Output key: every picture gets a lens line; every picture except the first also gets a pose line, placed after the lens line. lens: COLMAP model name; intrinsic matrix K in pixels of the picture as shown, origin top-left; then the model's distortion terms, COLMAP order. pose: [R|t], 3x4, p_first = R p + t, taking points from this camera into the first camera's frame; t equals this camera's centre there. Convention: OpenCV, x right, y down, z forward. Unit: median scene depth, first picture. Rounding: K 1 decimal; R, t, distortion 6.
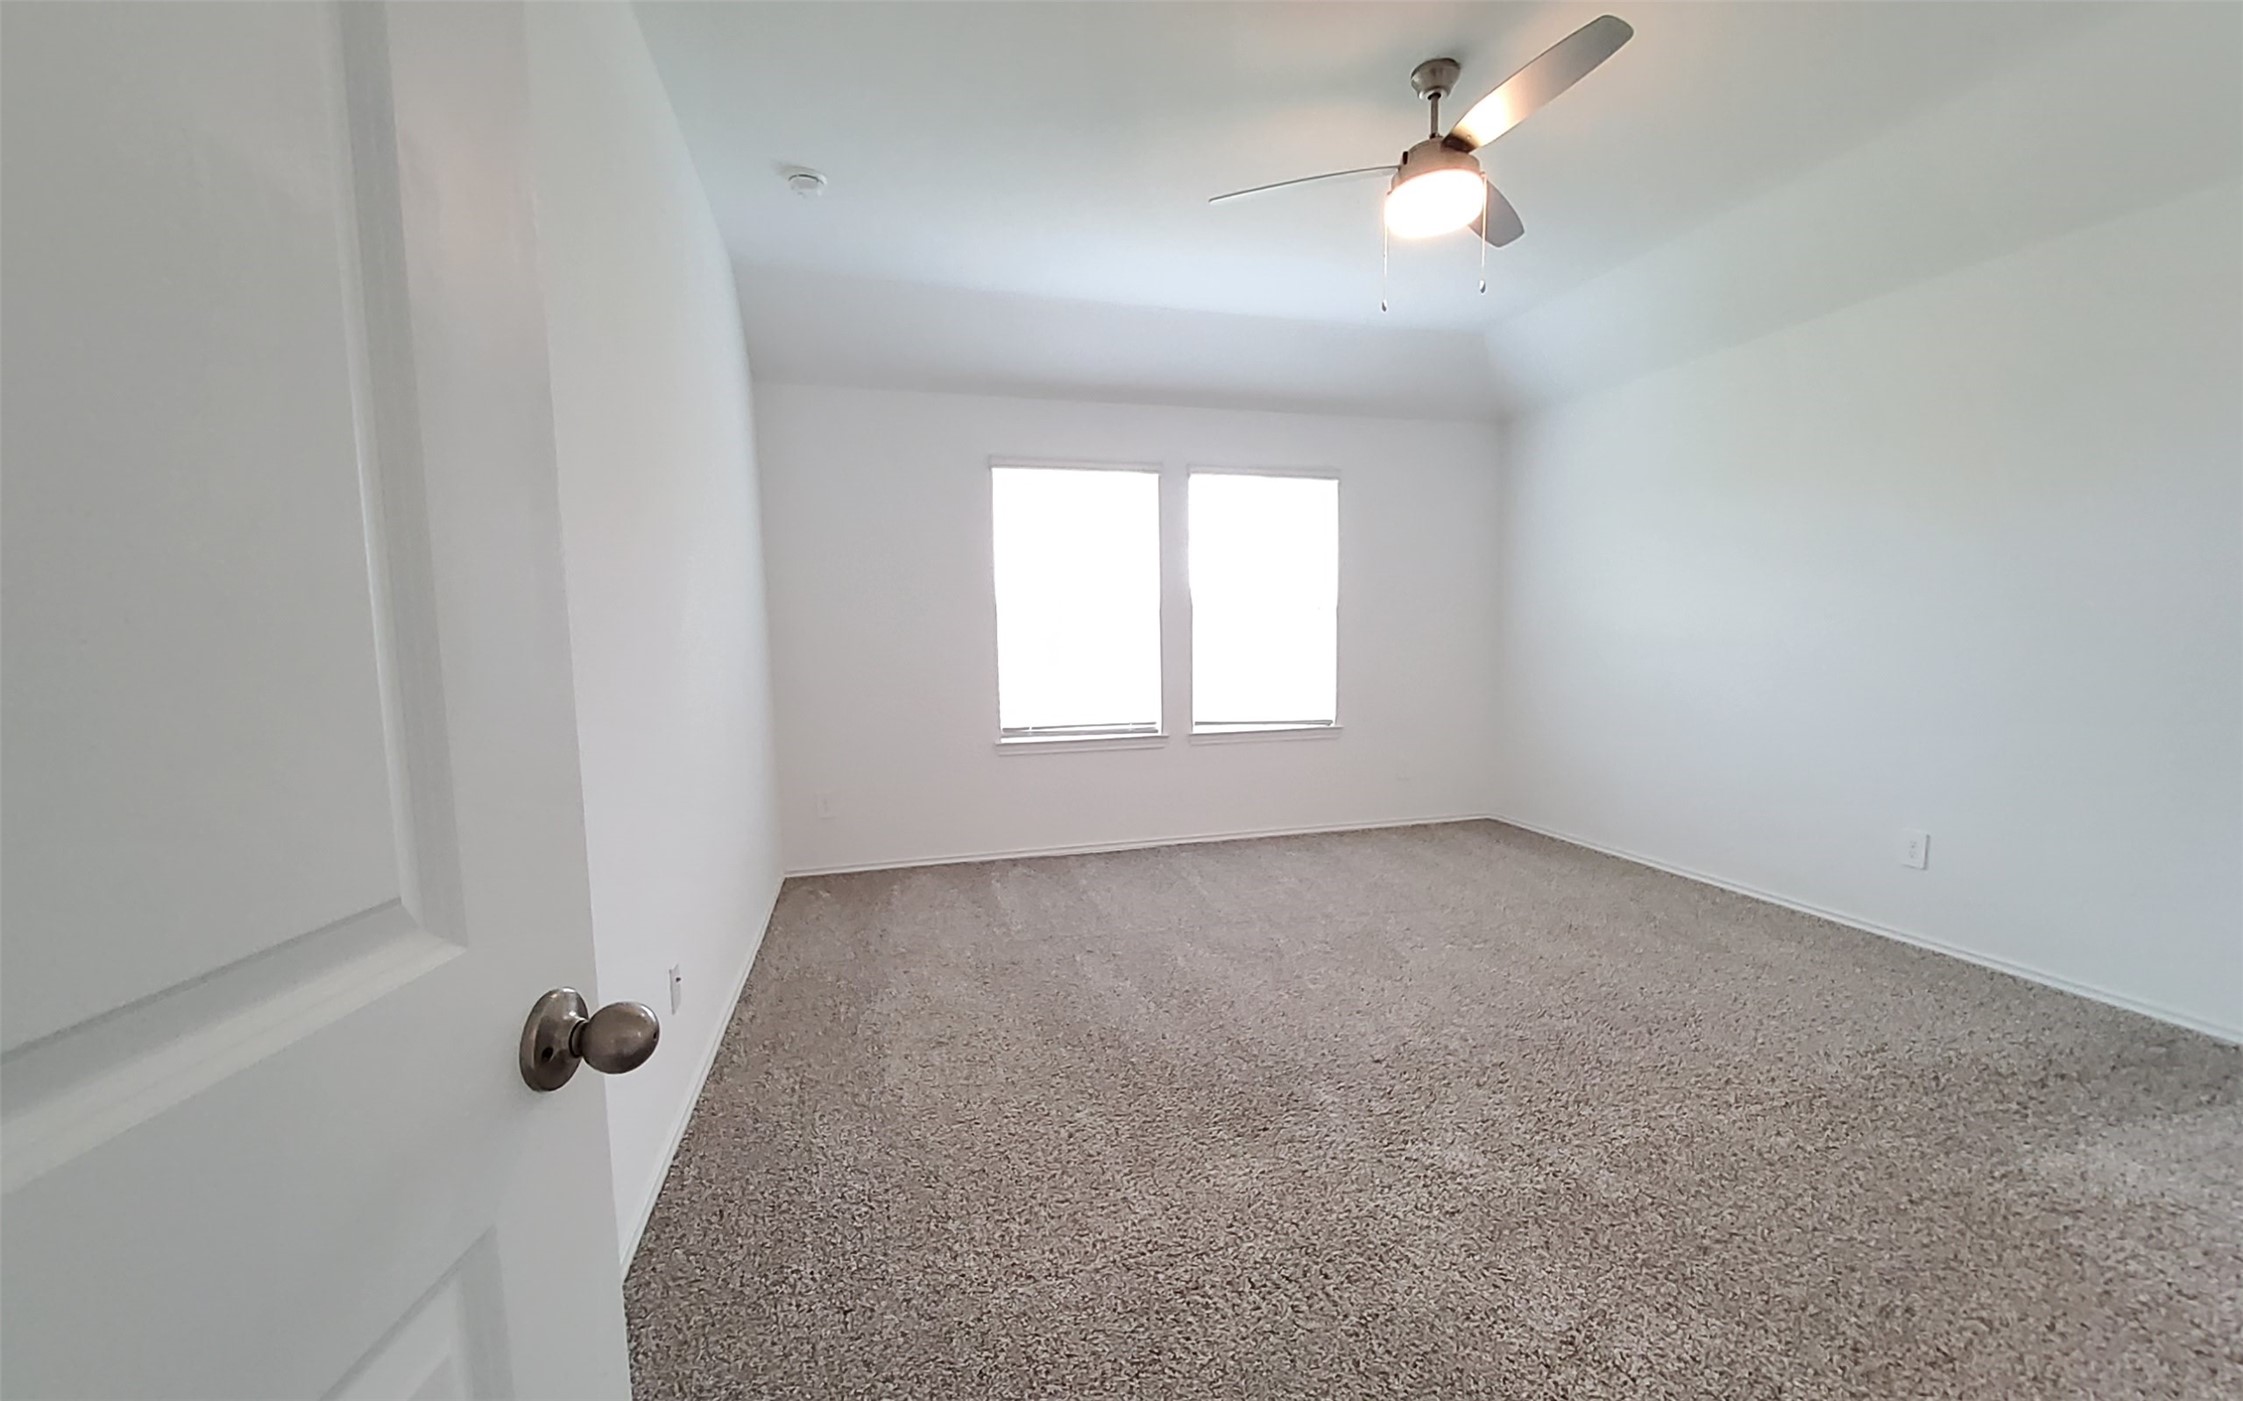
lens RADIAL K [[900.3, 0, 1131.9], [0, 900.3, 727.8], [0, 0, 1]] dist [0.004140, -0.000906]
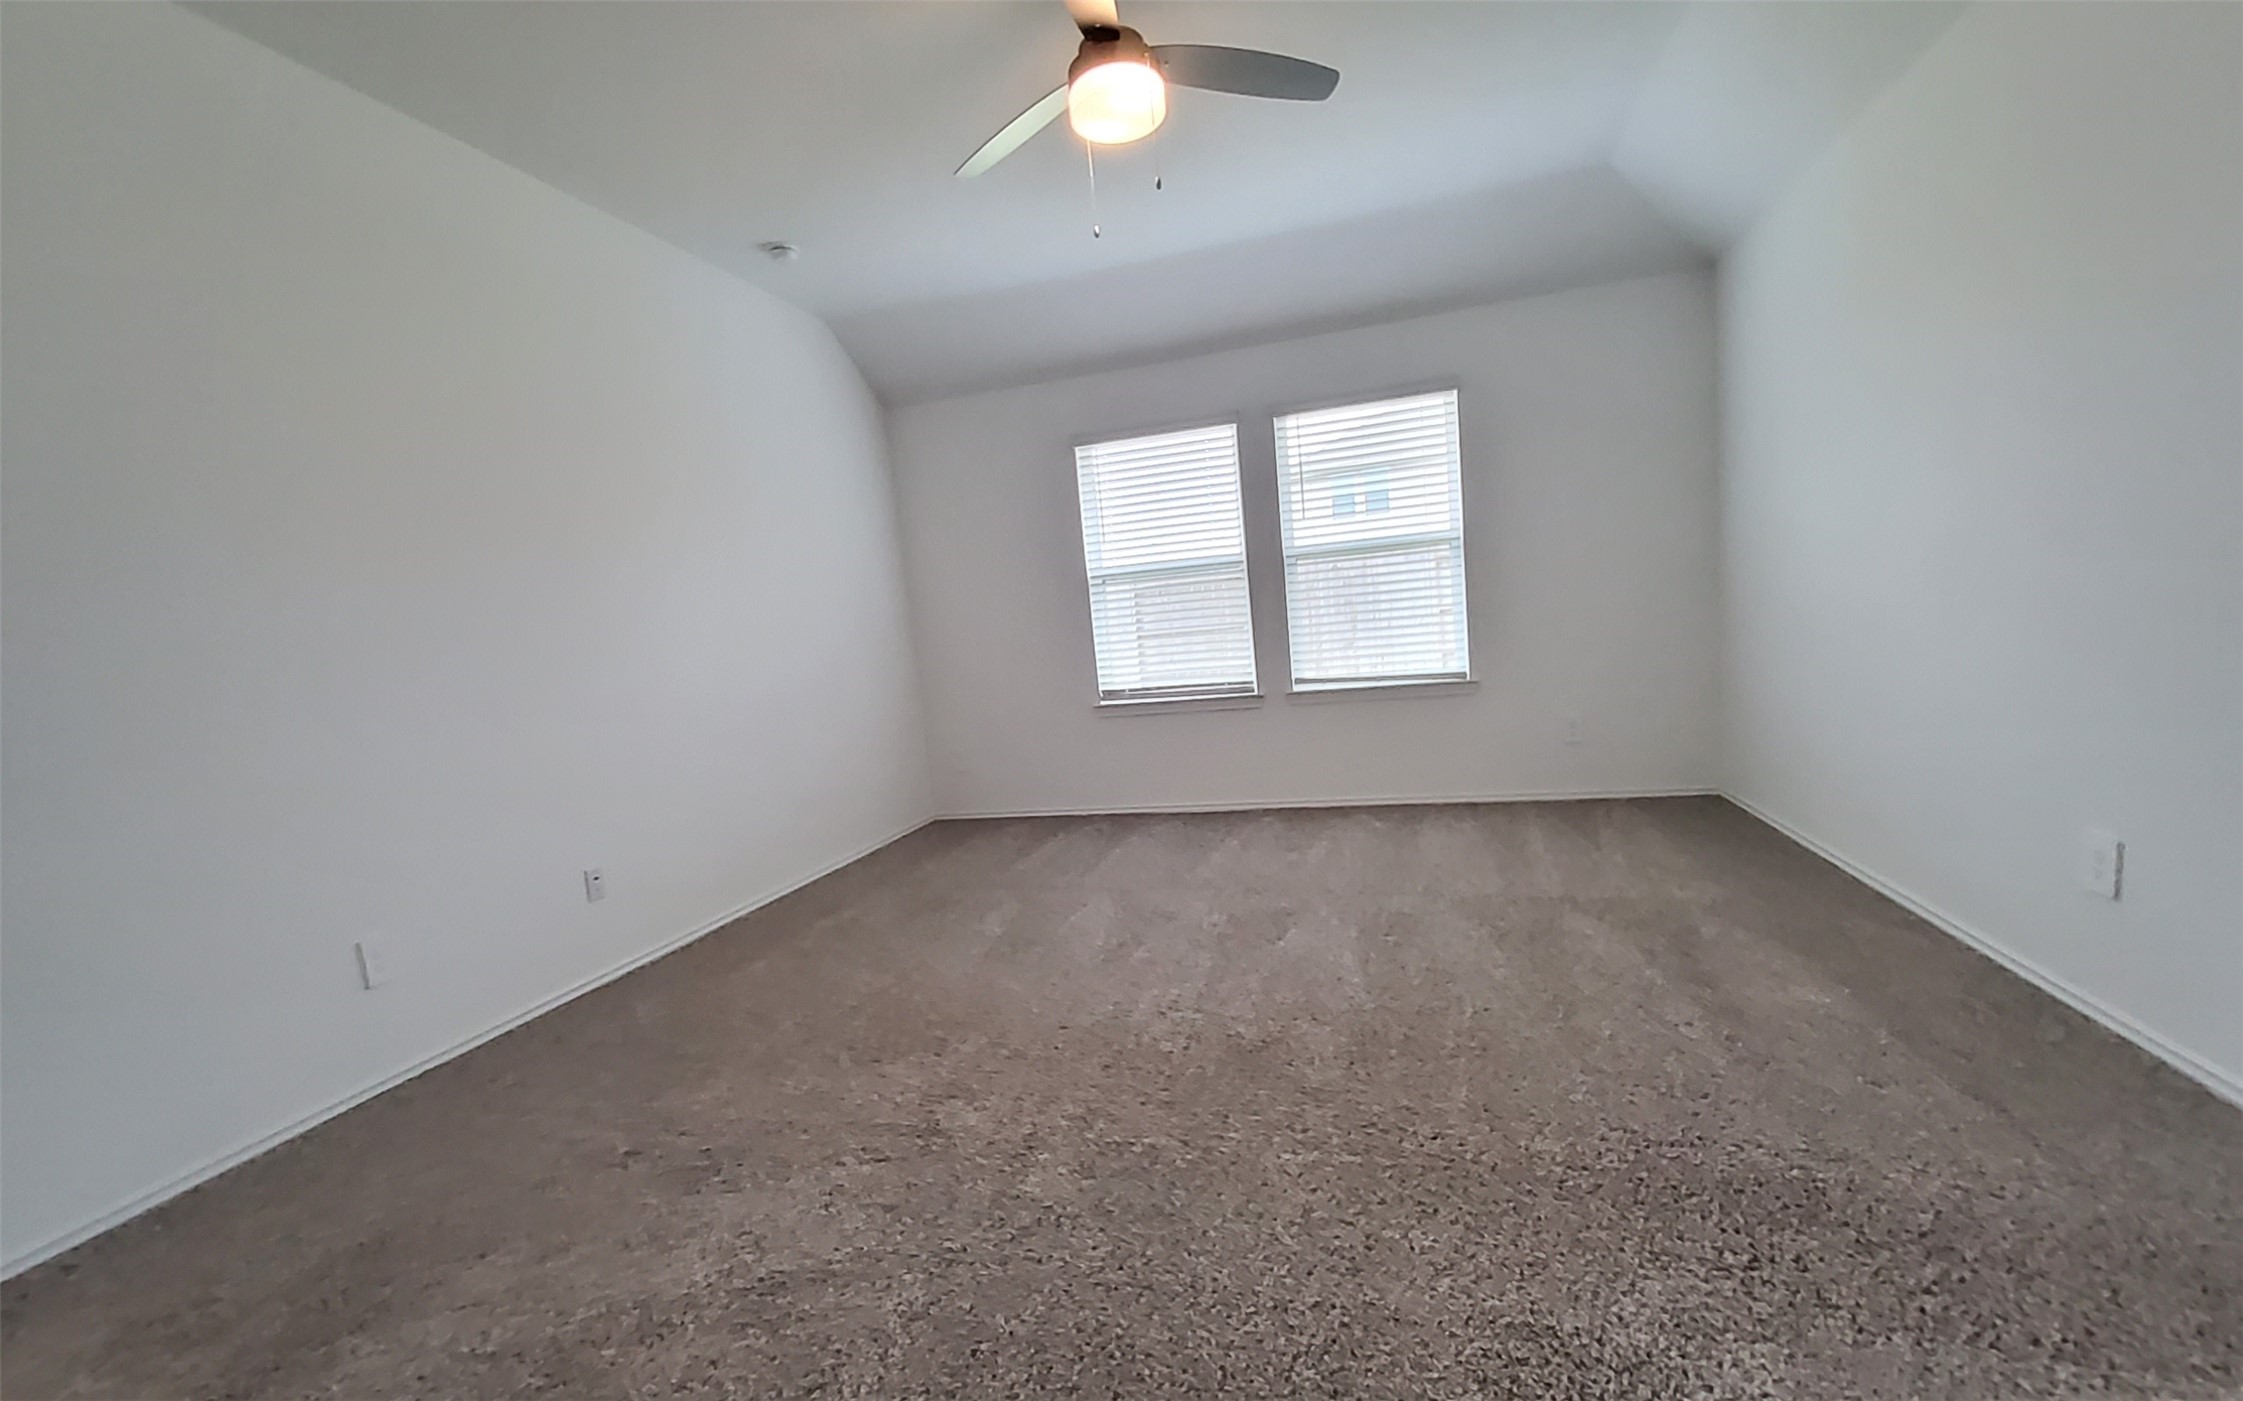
lens RADIAL K [[885.4, 0, 1126.5], [0, 885.4, 720.5], [0, 0, 1]] dist [0.007137, -0.010582]
pose [[0.860794, -0.005244, -0.508926, 0.407129], [0.025047, 0.999172, 0.032069, 0.001977], [0.508337, -0.040352, 0.860212, 0.111221]]
